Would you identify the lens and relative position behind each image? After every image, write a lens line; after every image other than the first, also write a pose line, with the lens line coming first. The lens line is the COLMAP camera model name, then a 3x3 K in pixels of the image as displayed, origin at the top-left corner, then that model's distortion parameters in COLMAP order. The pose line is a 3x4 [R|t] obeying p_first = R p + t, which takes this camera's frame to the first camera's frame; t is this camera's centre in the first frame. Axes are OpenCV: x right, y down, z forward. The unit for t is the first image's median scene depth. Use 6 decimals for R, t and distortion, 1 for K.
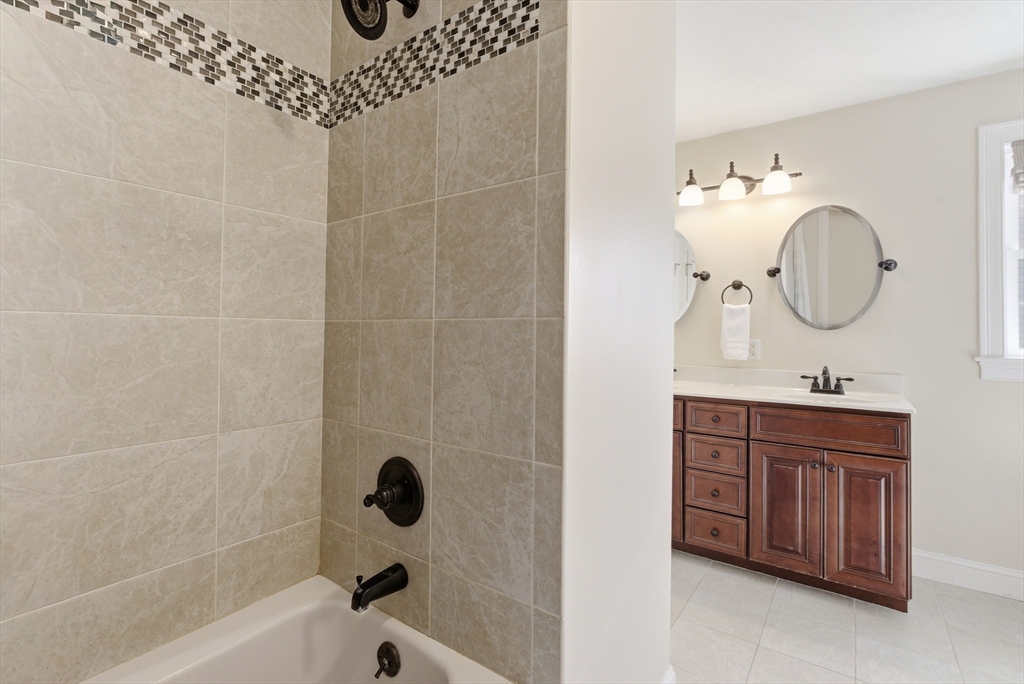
lens RADIAL K [[469.5, 0, 516.5], [0, 469.5, 329.9], [0, 0, 1]] dist [-0.011203, 0.000352]
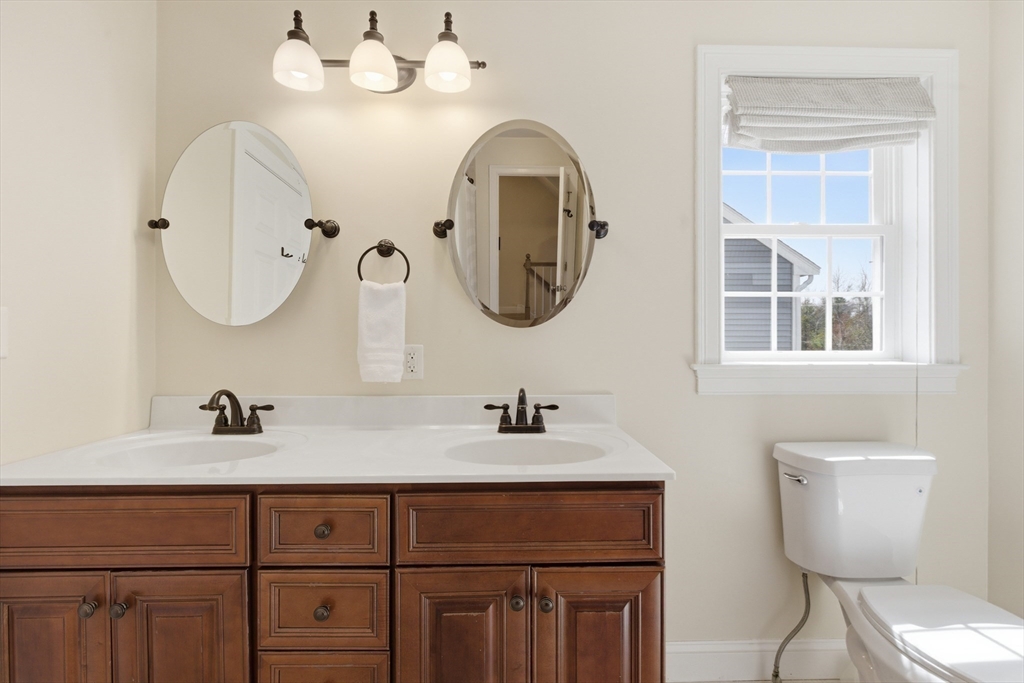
lens RADIAL K [[469.5, 0, 516.5], [0, 469.5, 329.4], [0, 0, 1]] dist [-0.011203, 0.000352]
pose [[0.797537, 0.000333, 0.603270, 0.304199], [0.002961, 0.999986, -0.004467, 0.005401], [-0.603263, 0.005349, 0.797524, 0.540483]]
